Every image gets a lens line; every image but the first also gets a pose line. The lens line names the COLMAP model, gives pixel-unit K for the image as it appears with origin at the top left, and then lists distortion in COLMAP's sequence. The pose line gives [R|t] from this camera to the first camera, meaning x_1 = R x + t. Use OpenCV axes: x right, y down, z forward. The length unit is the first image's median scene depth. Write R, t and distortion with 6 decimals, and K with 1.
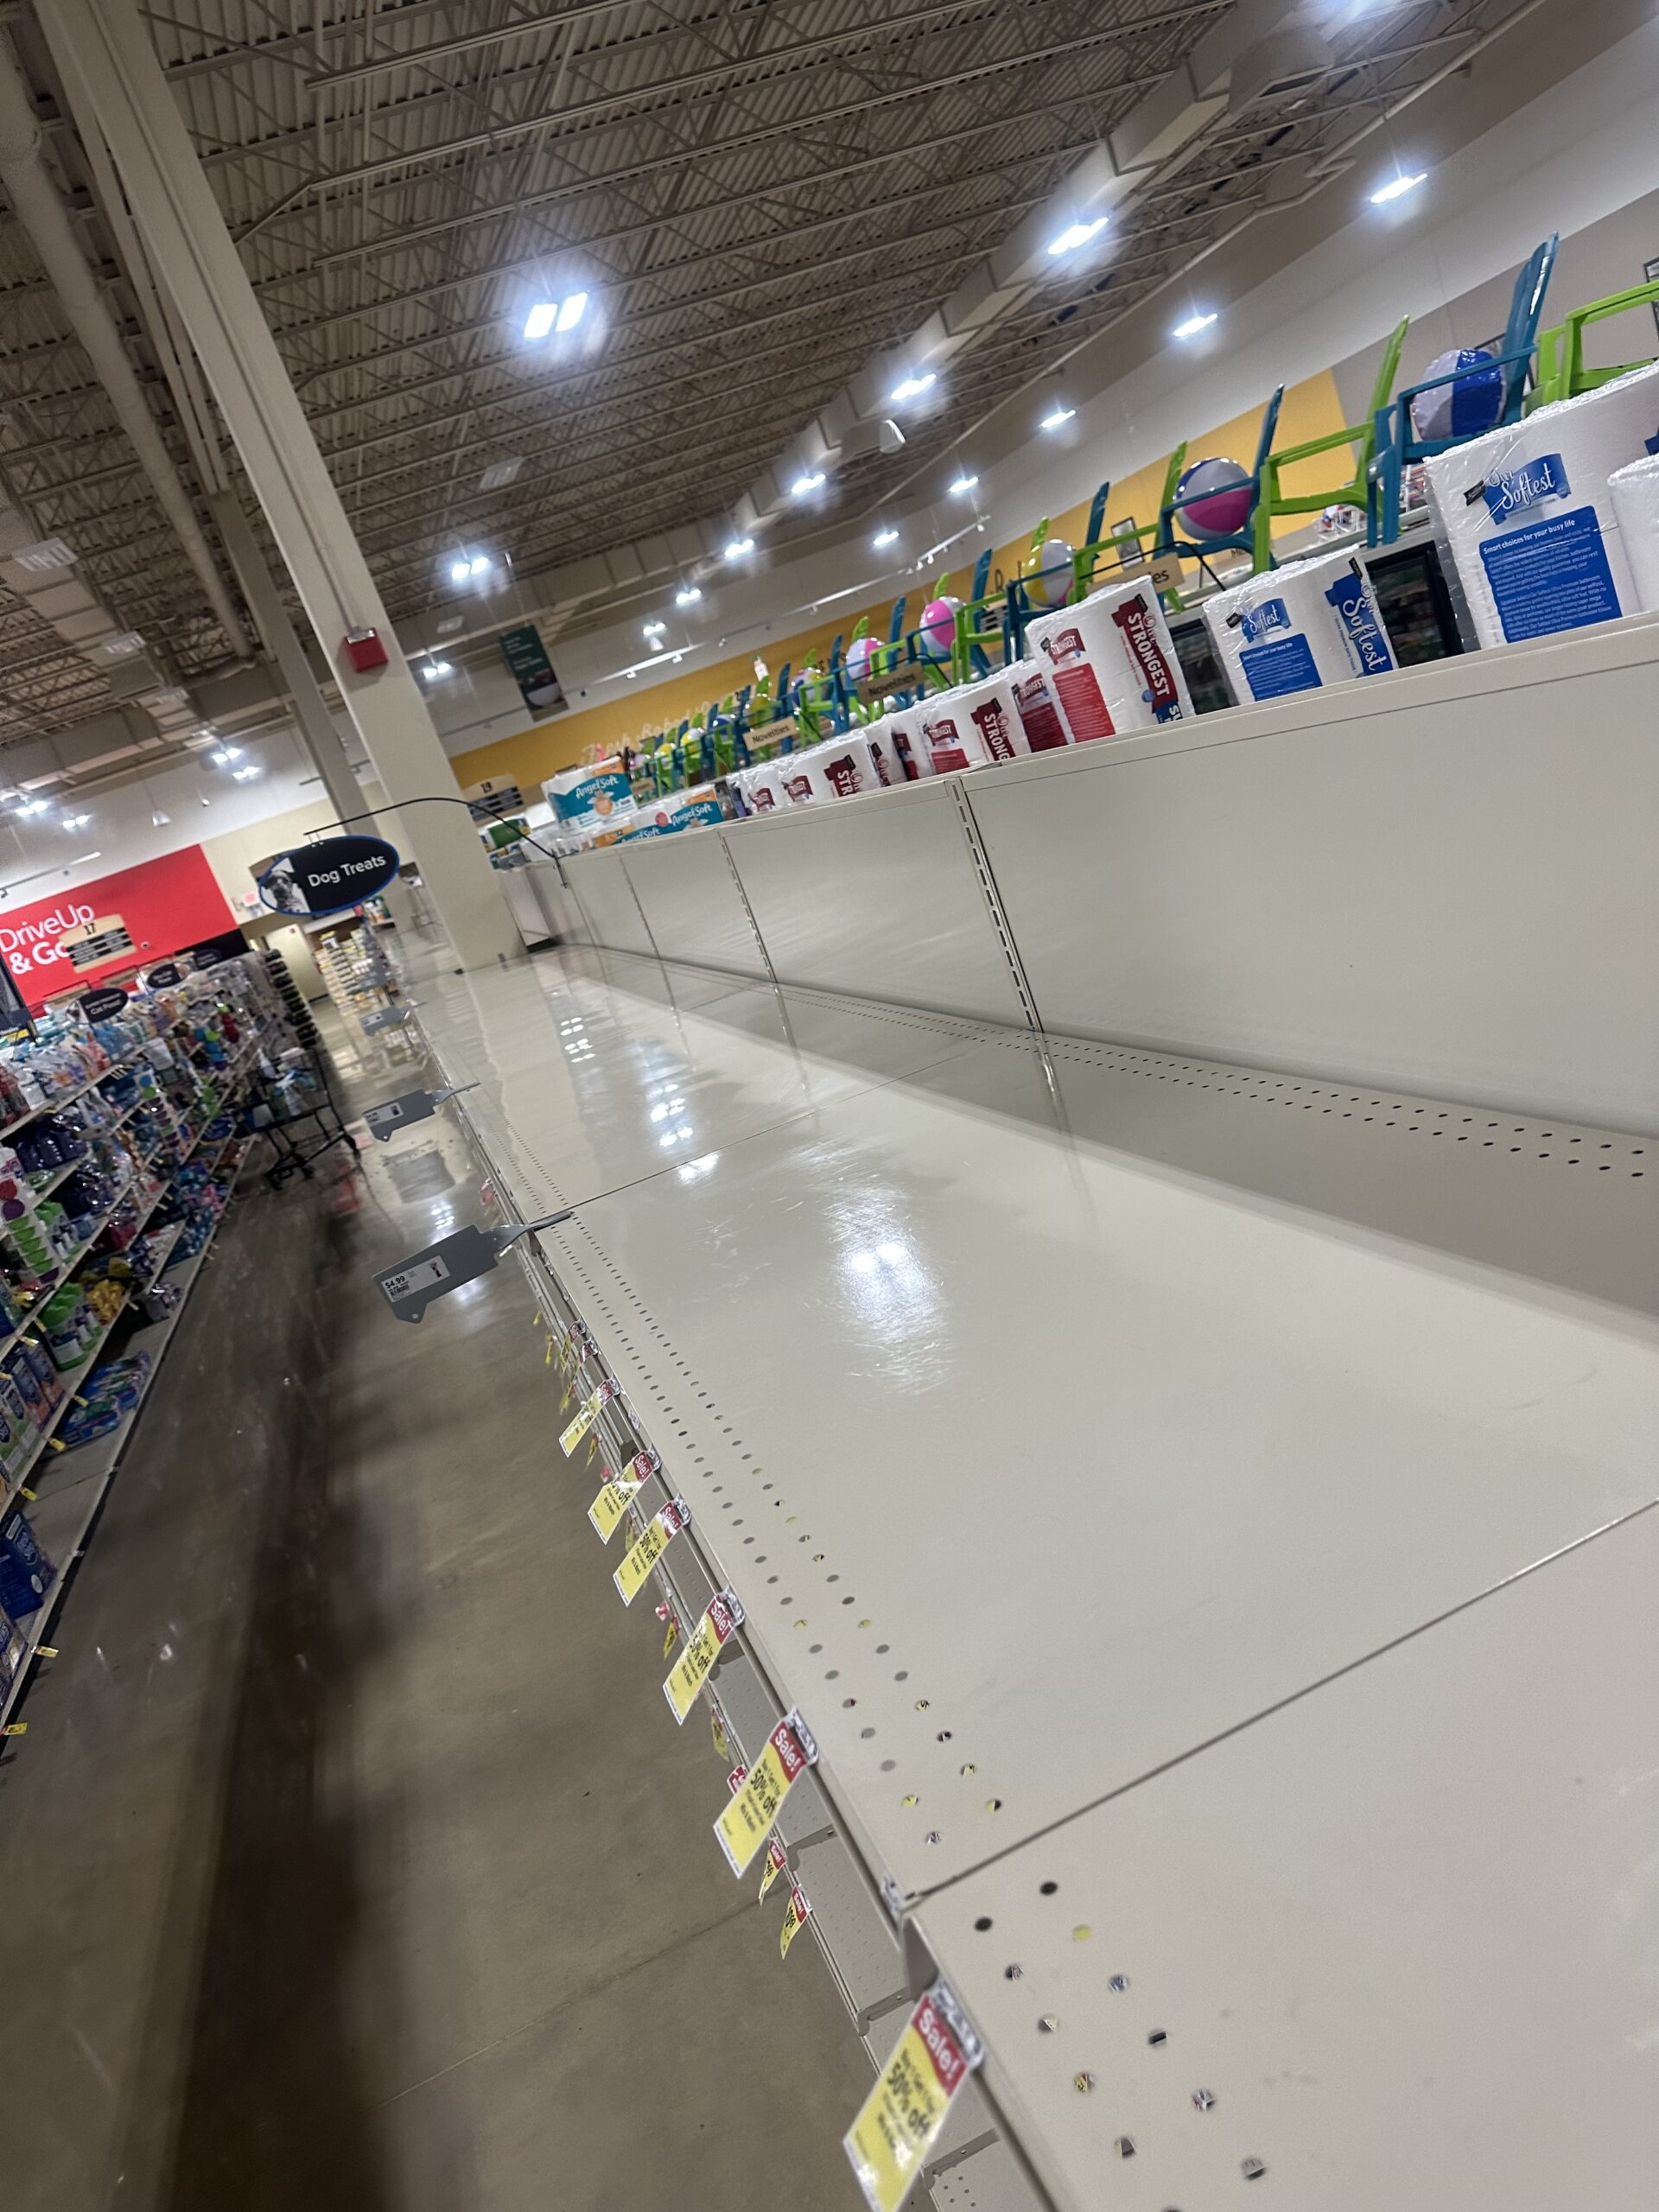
lens RADIAL K [[1603.5, 0, 842.3], [0, 1603.5, 1102.7], [0, 0, 1]] dist [0.056368, -0.078458]
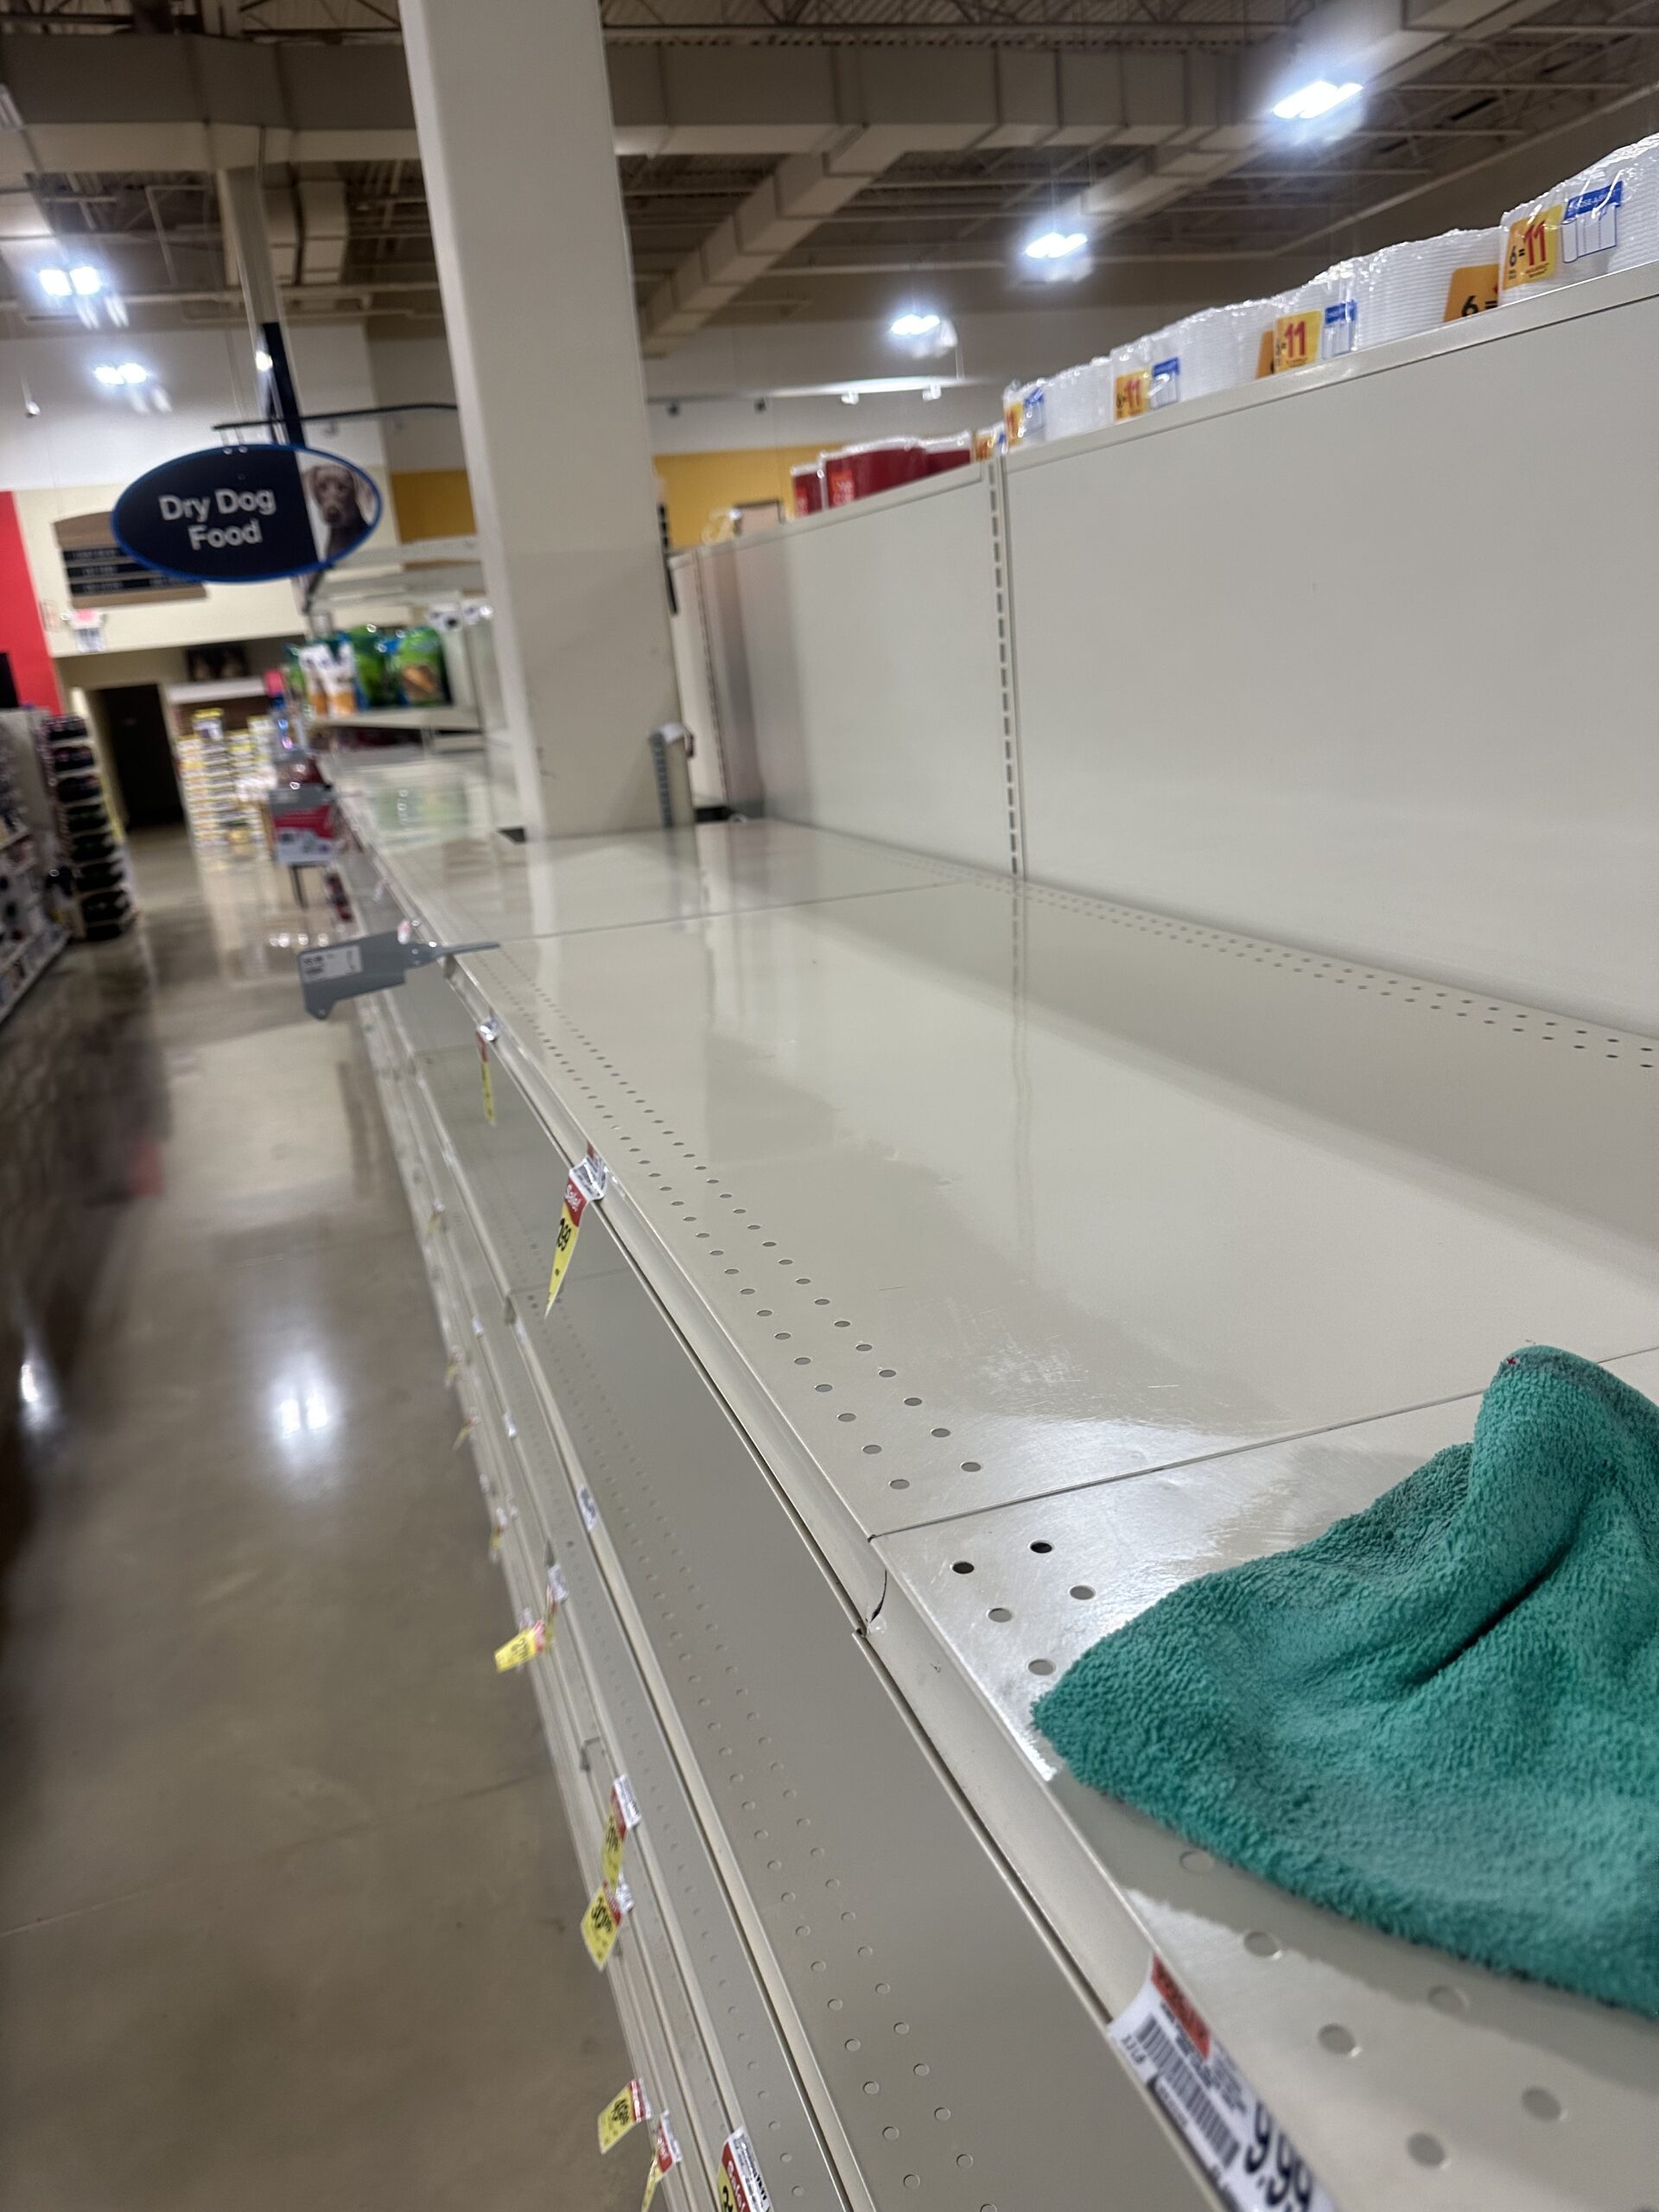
lens RADIAL K [[1556.4, 0, 760.8], [0, 1556.4, 1131.5], [0, 0, 1]] dist [-0.001498, 0.088891]
pose [[0.967087, 0.245127, 0.068234, -0.324988], [-0.249847, 0.965582, 0.072308, -0.123989], [-0.048161, -0.086976, 0.995046, 1.056885]]
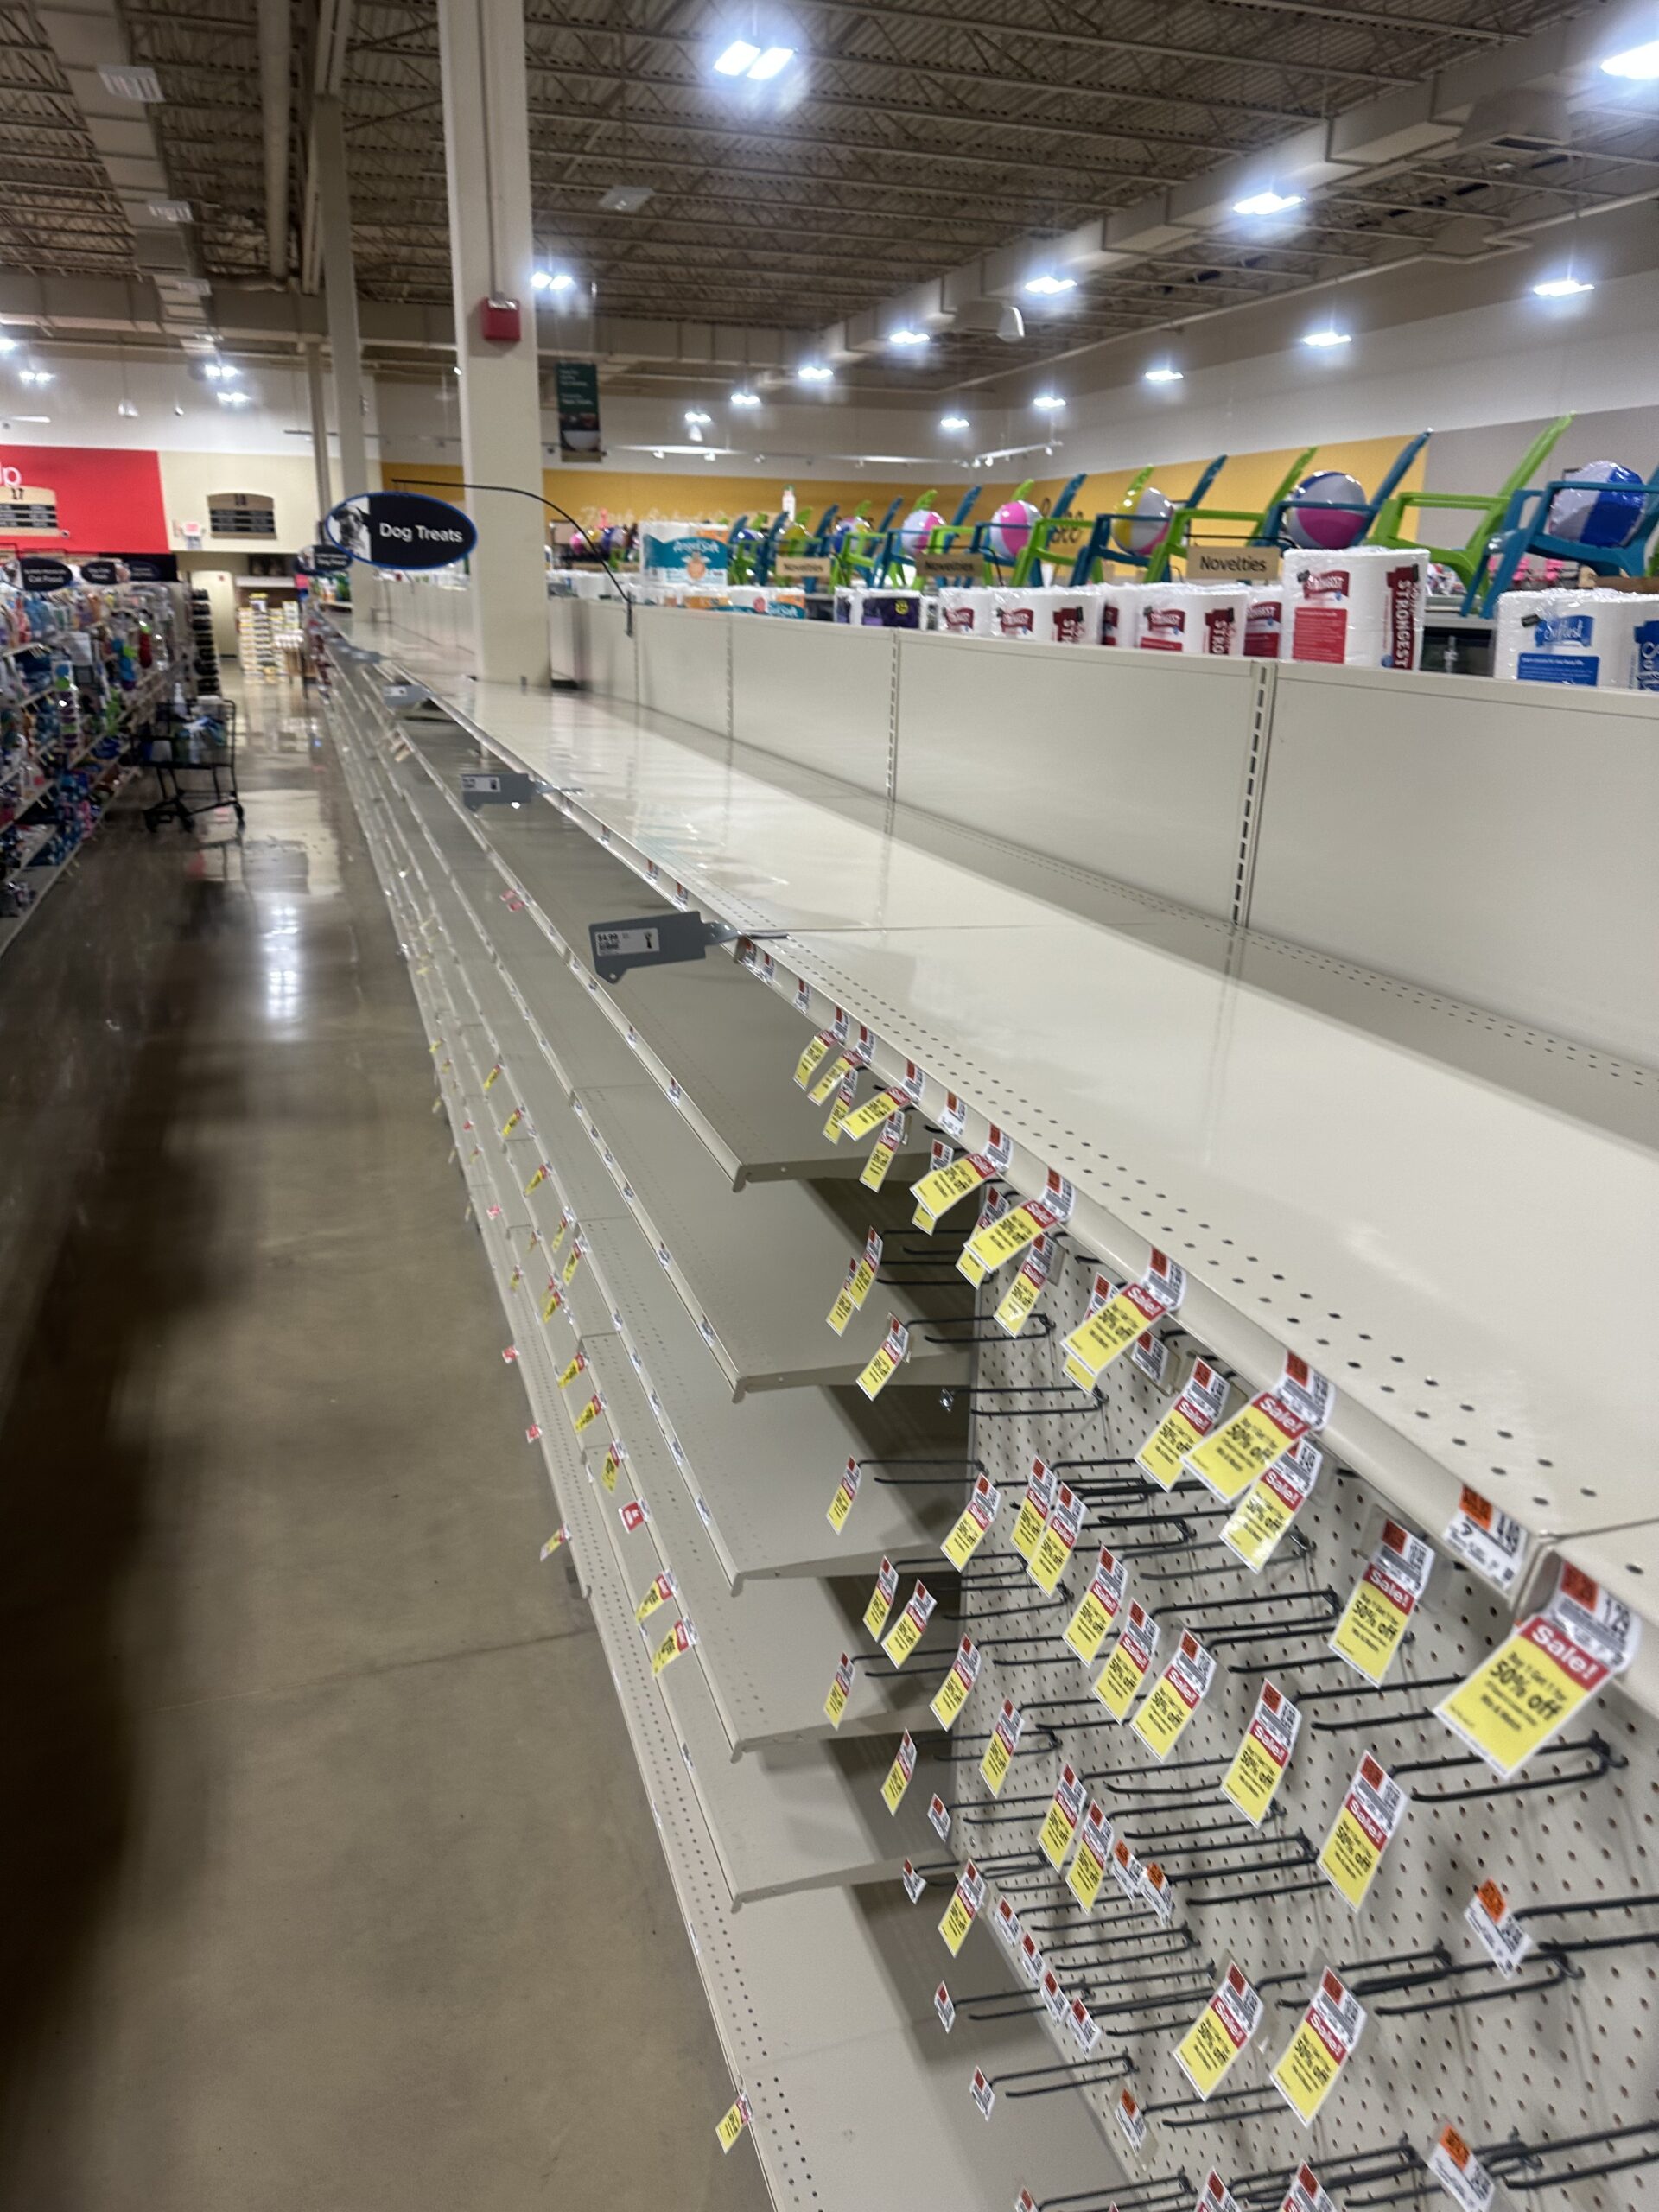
lens RADIAL K [[1620.4, 0, 861.9], [0, 1620.4, 1116.5], [0, 0, 1]] dist [-0.004989, 0.005315]
pose [[0.933286, 0.335261, 0.128754, -0.025558], [-0.344547, 0.936997, 0.057649, 0.012067], [-0.101315, -0.098165, 0.989999, -0.002357]]
